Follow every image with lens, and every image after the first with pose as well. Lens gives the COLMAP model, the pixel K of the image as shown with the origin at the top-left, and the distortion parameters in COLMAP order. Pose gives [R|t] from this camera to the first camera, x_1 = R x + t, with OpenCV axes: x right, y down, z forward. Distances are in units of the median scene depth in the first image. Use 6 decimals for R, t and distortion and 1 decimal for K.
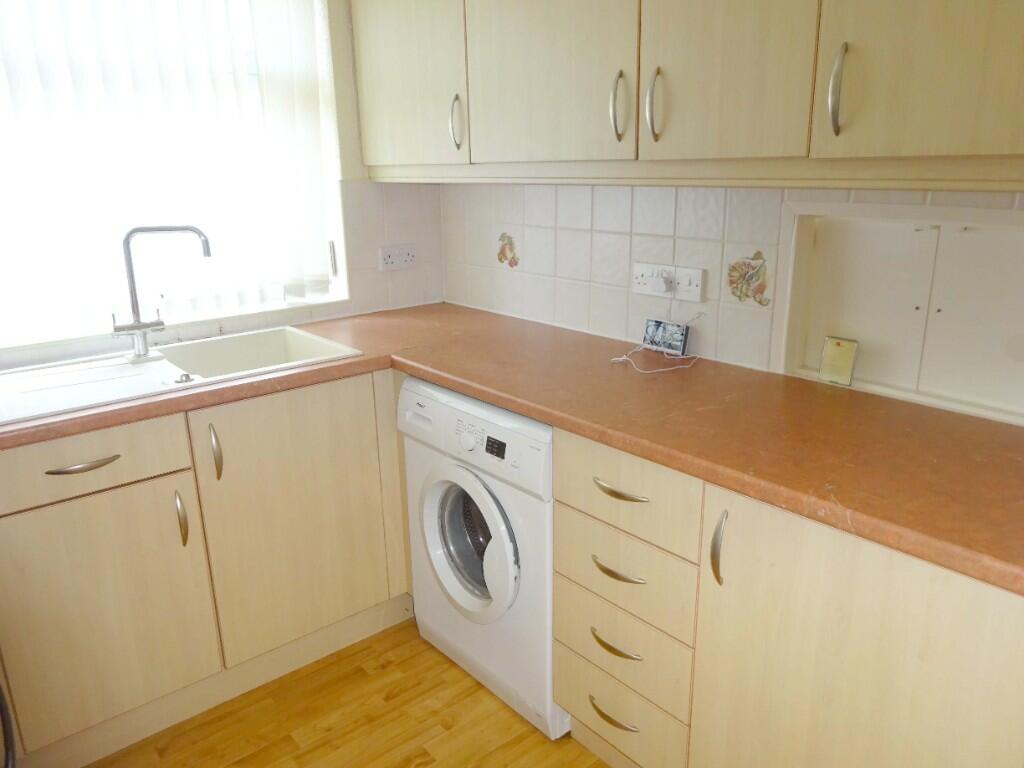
lens RADIAL K [[758.1, 0, 503.3], [0, 758.1, 389.0], [0, 0, 1]] dist [-0.000038, 0.004781]
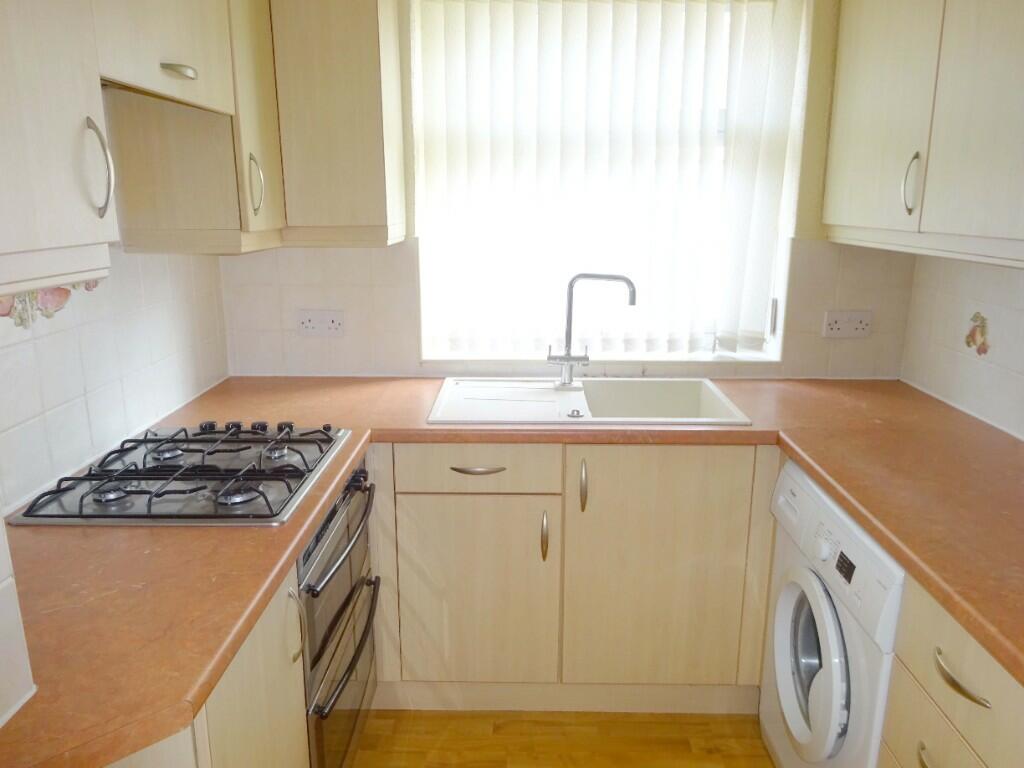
lens RADIAL K [[758.1, 0, 503.3], [0, 758.1, 389.0], [0, 0, 1]] dist [-0.000038, 0.004781]
pose [[0.757099, 0.180552, -0.627855, 0.164245], [-0.201750, 0.978693, 0.038162, -0.061251], [0.621368, 0.097777, 0.777394, 0.062817]]
